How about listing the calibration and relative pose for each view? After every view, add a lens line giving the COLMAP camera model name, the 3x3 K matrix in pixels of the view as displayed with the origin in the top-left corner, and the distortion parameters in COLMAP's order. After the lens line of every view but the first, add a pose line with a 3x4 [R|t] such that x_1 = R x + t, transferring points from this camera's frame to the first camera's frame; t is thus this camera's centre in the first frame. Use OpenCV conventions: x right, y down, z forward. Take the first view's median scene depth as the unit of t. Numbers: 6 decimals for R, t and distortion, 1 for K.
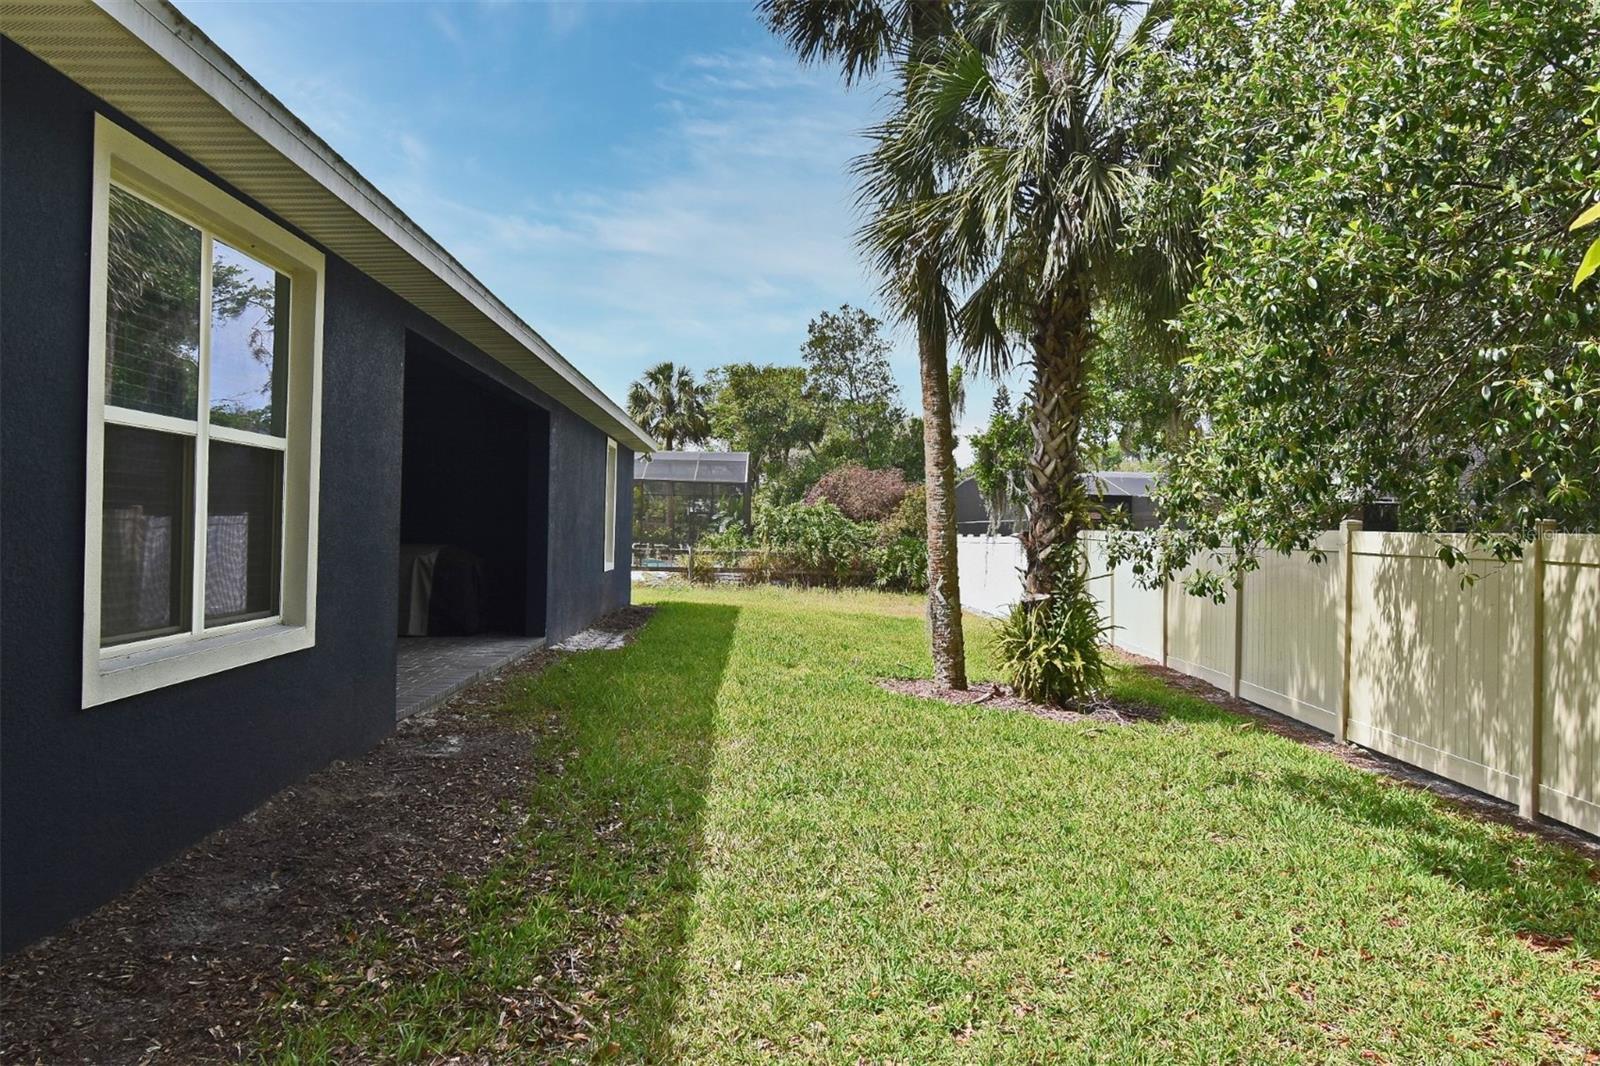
lens RADIAL K [[1132.1, 0, 800.0], [0, 1132.1, 533.0], [0, 0, 1]] dist [-0.005898, -0.002839]
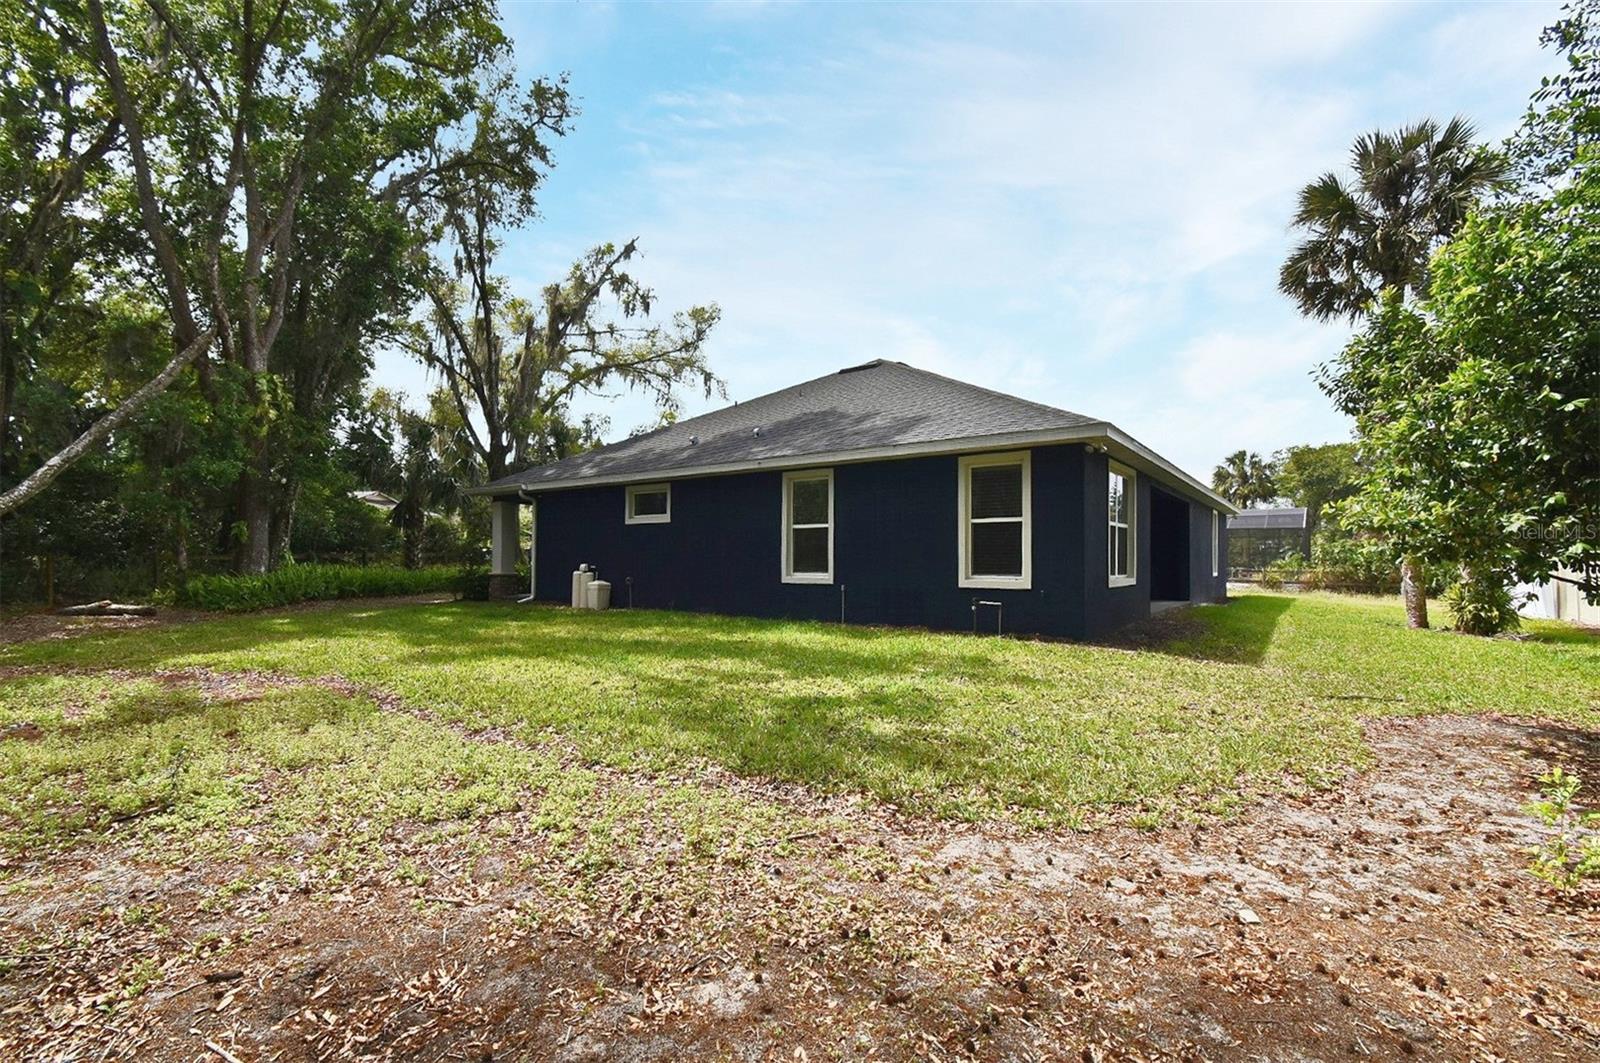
lens RADIAL K [[724.4, 0, 784.0], [0, 724.4, 546.7], [0, 0, 1]] dist [-0.000275, 0.000004]
pose [[0.777943, -0.024248, -0.627867, 0.020893], [0.006749, 0.999520, -0.030239, 0.007497], [0.628299, 0.019287, 0.777733, -0.232107]]
